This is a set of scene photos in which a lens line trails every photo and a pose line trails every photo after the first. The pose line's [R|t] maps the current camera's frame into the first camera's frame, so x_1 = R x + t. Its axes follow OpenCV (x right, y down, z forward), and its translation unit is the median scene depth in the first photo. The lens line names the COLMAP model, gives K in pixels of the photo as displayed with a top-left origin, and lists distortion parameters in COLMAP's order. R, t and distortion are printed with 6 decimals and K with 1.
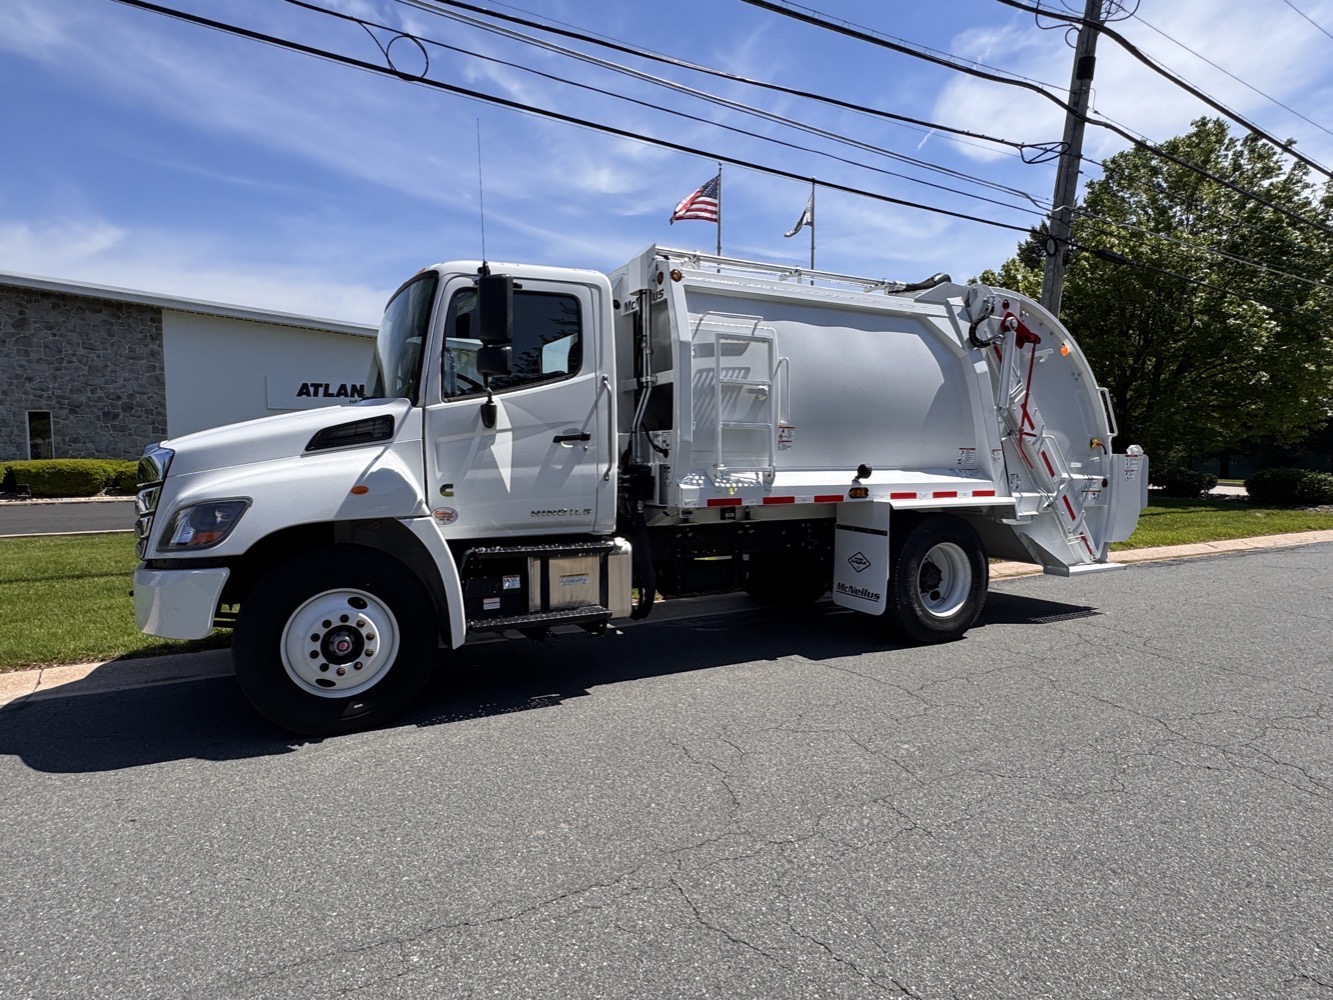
lens RADIAL K [[775.1, 0, 659.6], [0, 775.1, 501.8], [0, 0, 1]] dist [0.001524, -0.001777]
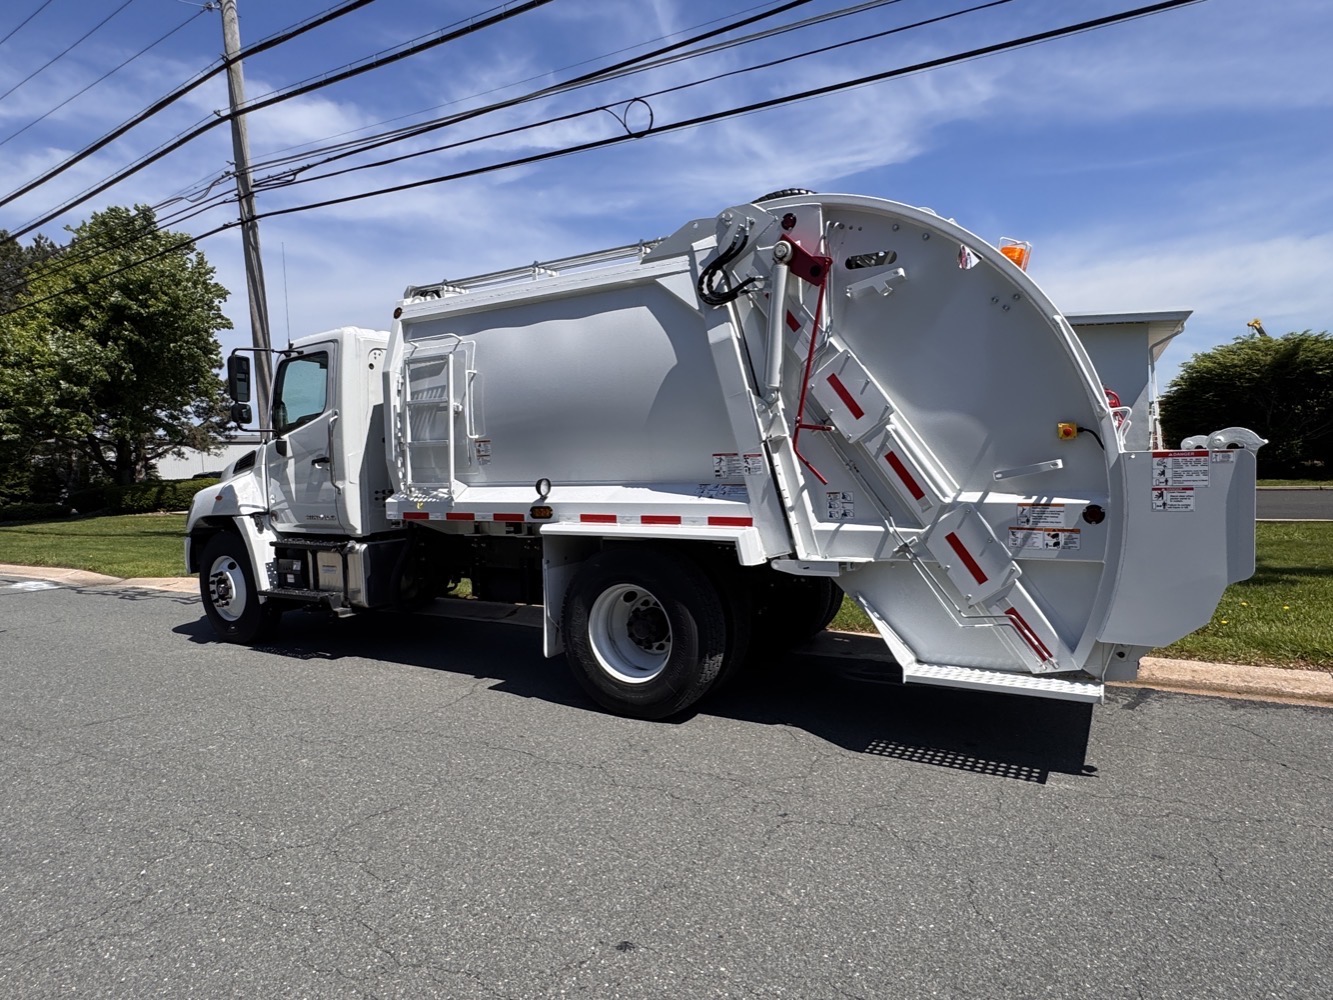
lens RADIAL K [[775.1, 0, 669.4], [0, 775.1, 507.1], [0, 0, 1]] dist [0.001524, -0.001777]
pose [[0.509248, 0.038115, -0.859775, 1.073387], [-0.021731, 0.999270, 0.031428, -0.047611], [0.860345, 0.002679, 0.509704, 0.682302]]
